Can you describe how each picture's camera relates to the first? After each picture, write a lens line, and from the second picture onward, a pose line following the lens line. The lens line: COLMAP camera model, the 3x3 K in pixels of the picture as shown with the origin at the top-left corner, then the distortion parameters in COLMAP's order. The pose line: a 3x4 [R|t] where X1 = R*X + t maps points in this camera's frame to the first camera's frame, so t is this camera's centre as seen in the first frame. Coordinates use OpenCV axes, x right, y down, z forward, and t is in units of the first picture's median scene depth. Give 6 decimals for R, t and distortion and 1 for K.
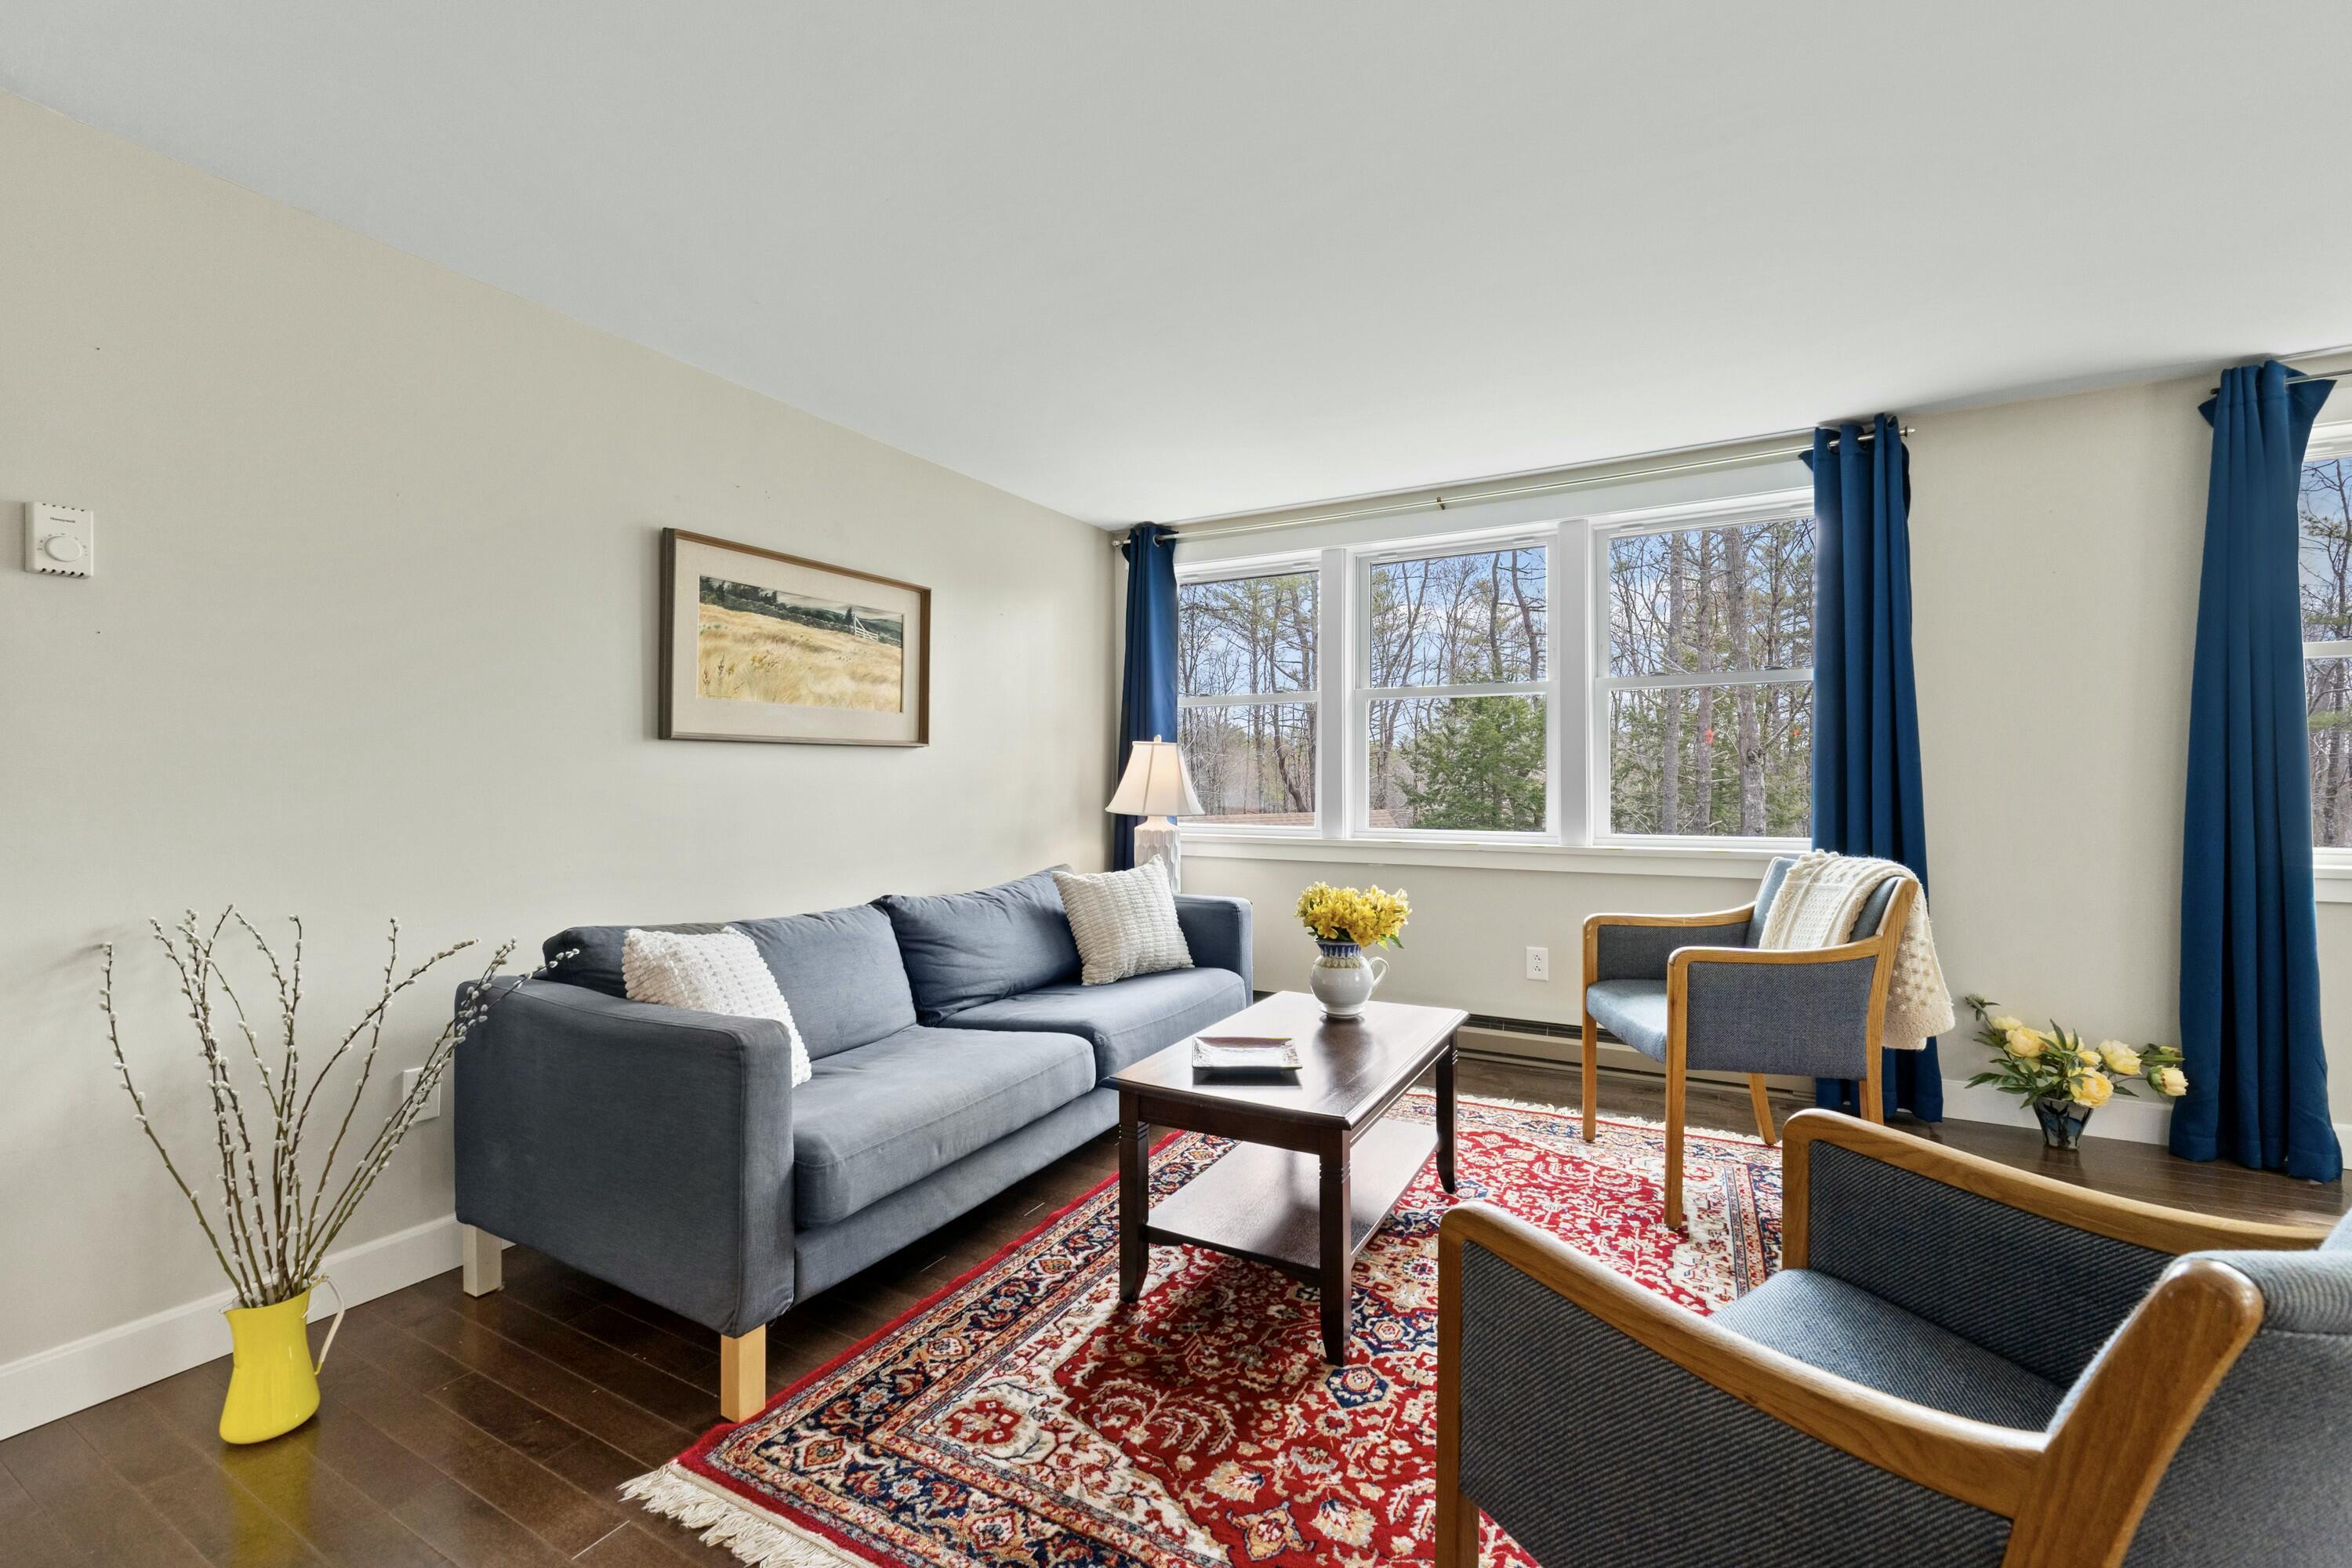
lens RADIAL K [[975.4, 0, 1163.4], [0, 975.4, 775.5], [0, 0, 1]] dist [-0.006976, -0.000441]
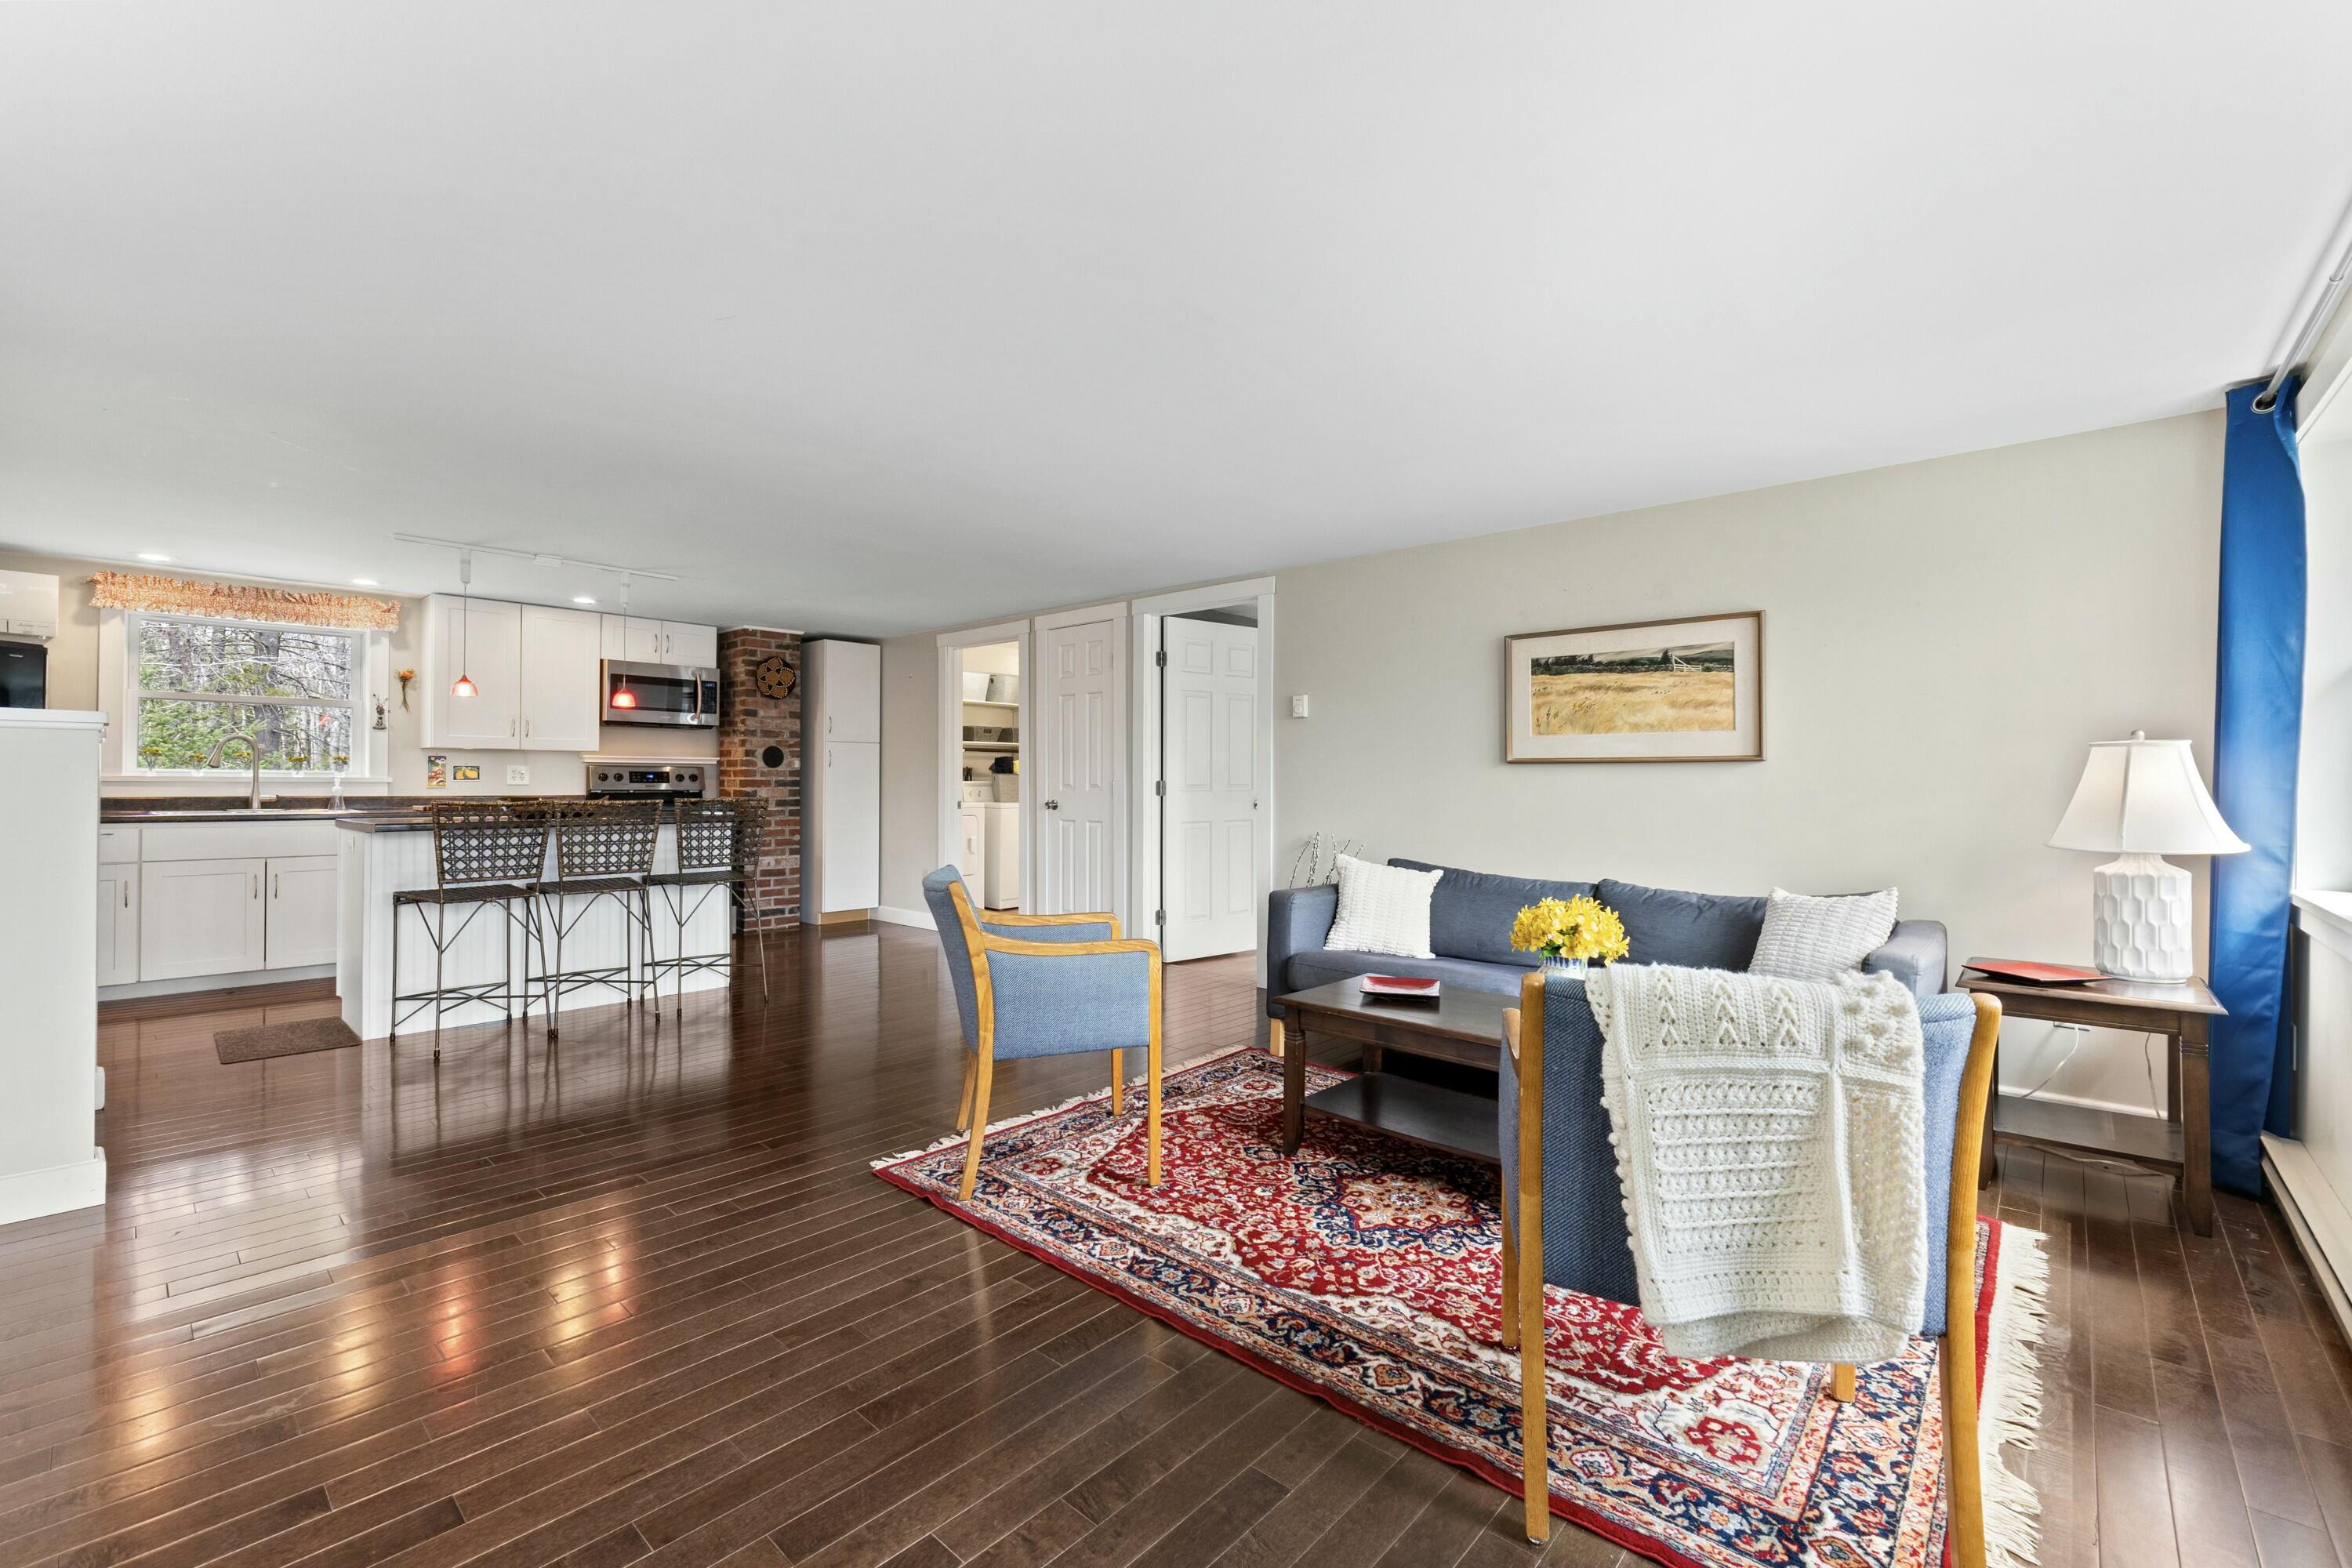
lens RADIAL K [[975.4, 0, 1163.4], [0, 975.4, 775.5], [0, 0, 1]] dist [-0.006976, -0.000441]
pose [[-0.222112, -0.003209, -0.975016, 1.070278], [-0.005711, 0.999982, -0.001990, -0.008366], [0.975004, 0.005127, -0.222127, 0.690343]]
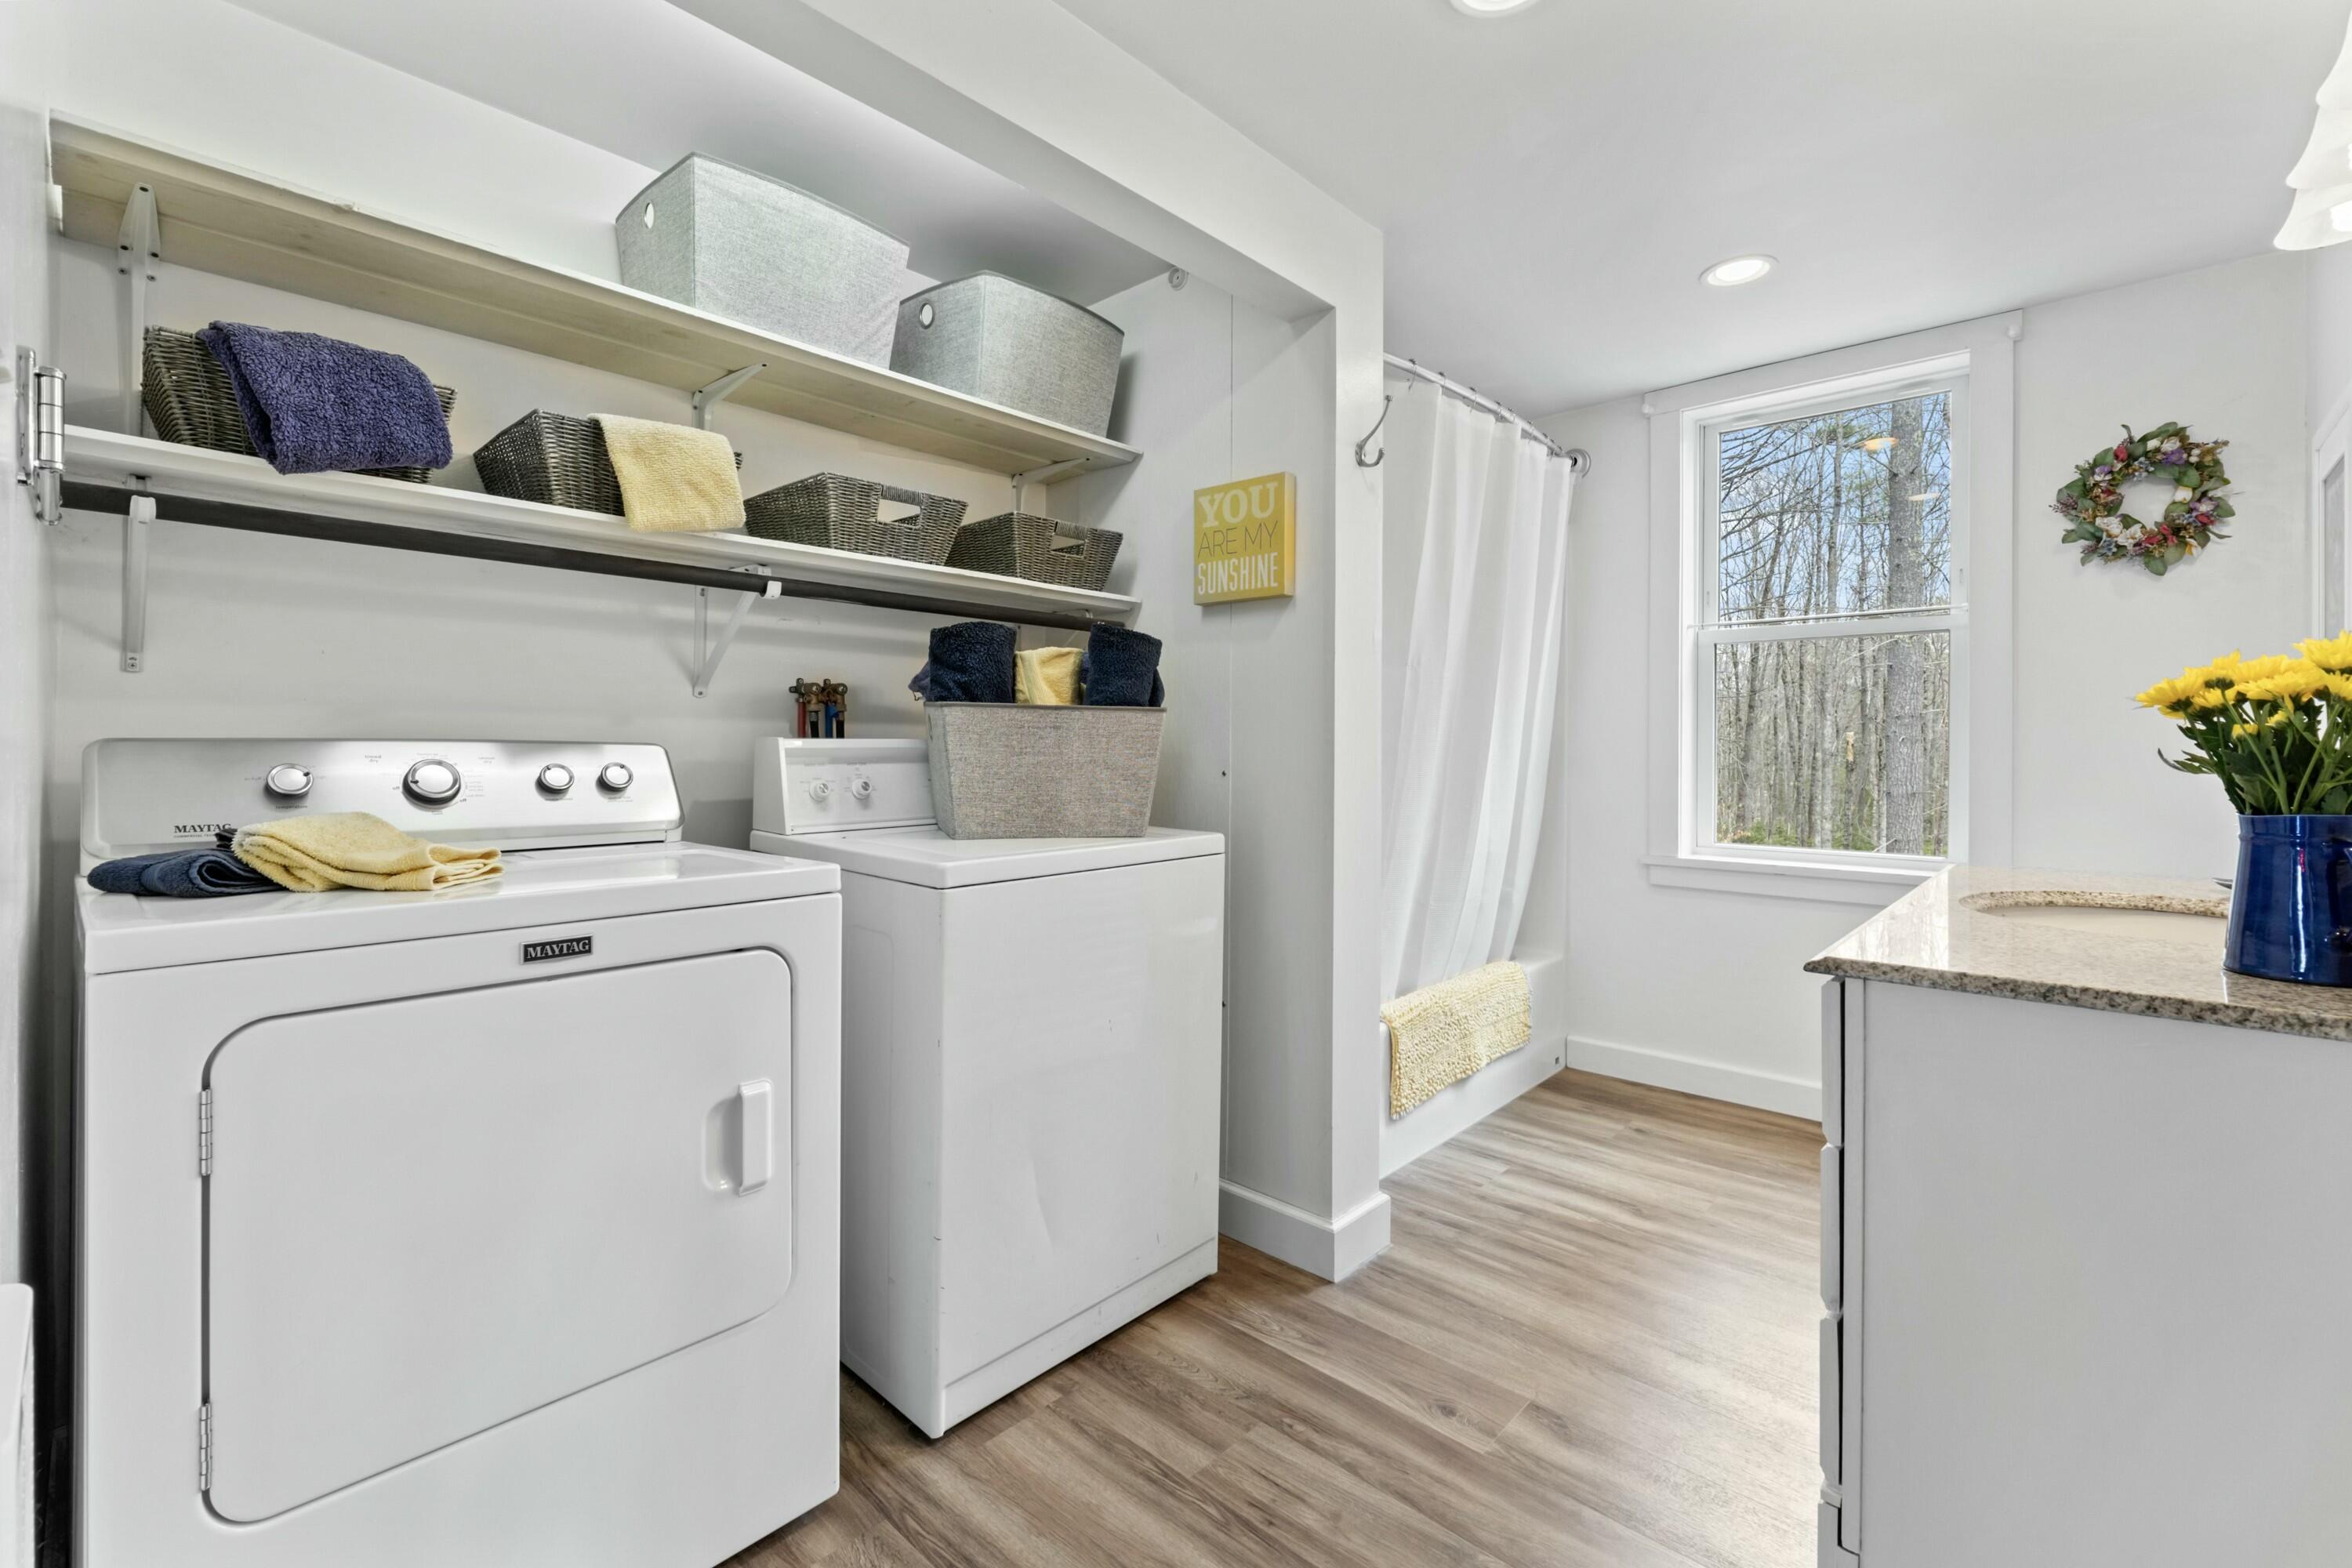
lens RADIAL K [[1012.7, 0, 1164.6], [0, 1012.7, 772.3], [0, 0, 1]] dist [-0.005742, 0.000153]
pose [[-0.230446, 0.027517, -0.972696, -1.101908], [-0.007977, 0.999513, 0.030165, 0.006824], [0.973052, 0.014711, -0.230114, -0.167802]]
